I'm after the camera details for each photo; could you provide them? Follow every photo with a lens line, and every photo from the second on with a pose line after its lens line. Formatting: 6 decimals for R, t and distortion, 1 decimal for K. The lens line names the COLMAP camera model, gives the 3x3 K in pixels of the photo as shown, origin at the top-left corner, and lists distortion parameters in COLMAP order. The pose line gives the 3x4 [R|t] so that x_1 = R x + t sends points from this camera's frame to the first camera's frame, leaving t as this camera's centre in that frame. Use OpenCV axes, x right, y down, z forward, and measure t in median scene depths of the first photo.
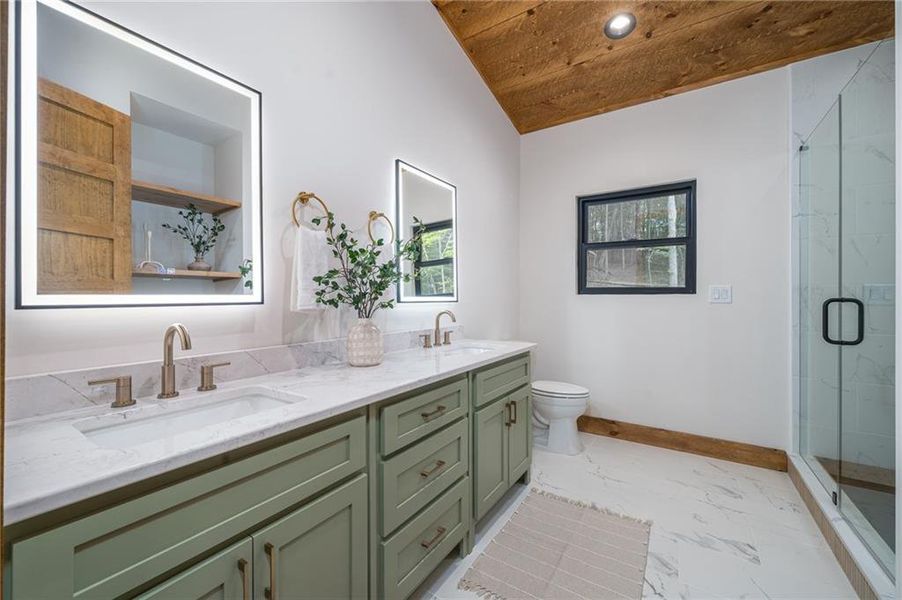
lens RADIAL K [[356.2, 0, 452.5], [0, 356.2, 296.1], [0, 0, 1]] dist [0.002220, -0.000268]
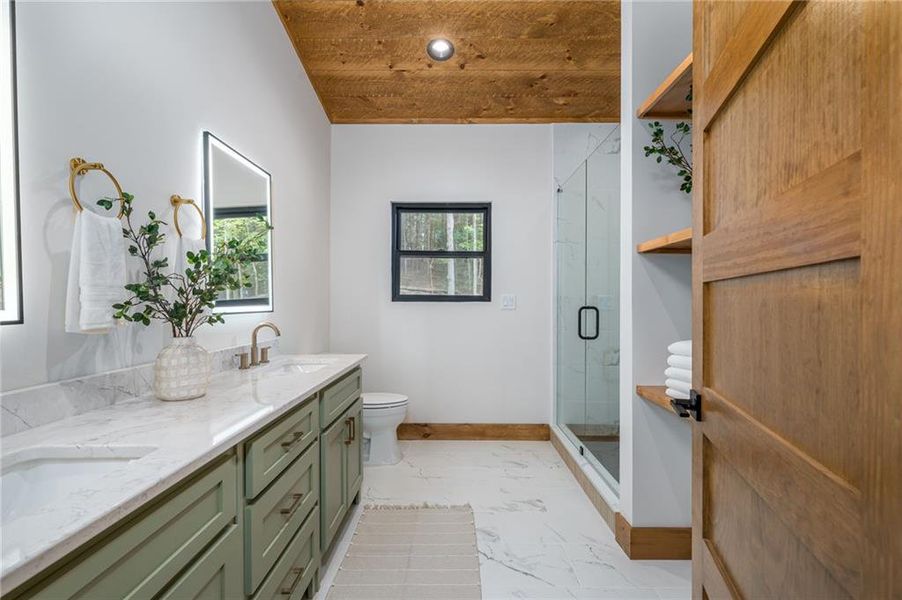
lens RADIAL K [[399.6, 0, 452.1], [0, 399.6, 304.4], [0, 0, 1]] dist [0.002822, 0.000208]
pose [[0.842967, -0.003911, 0.537951, -0.158887], [-0.001348, 0.999955, 0.009381, -0.012845], [-0.537964, -0.008633, 0.842924, -0.028545]]
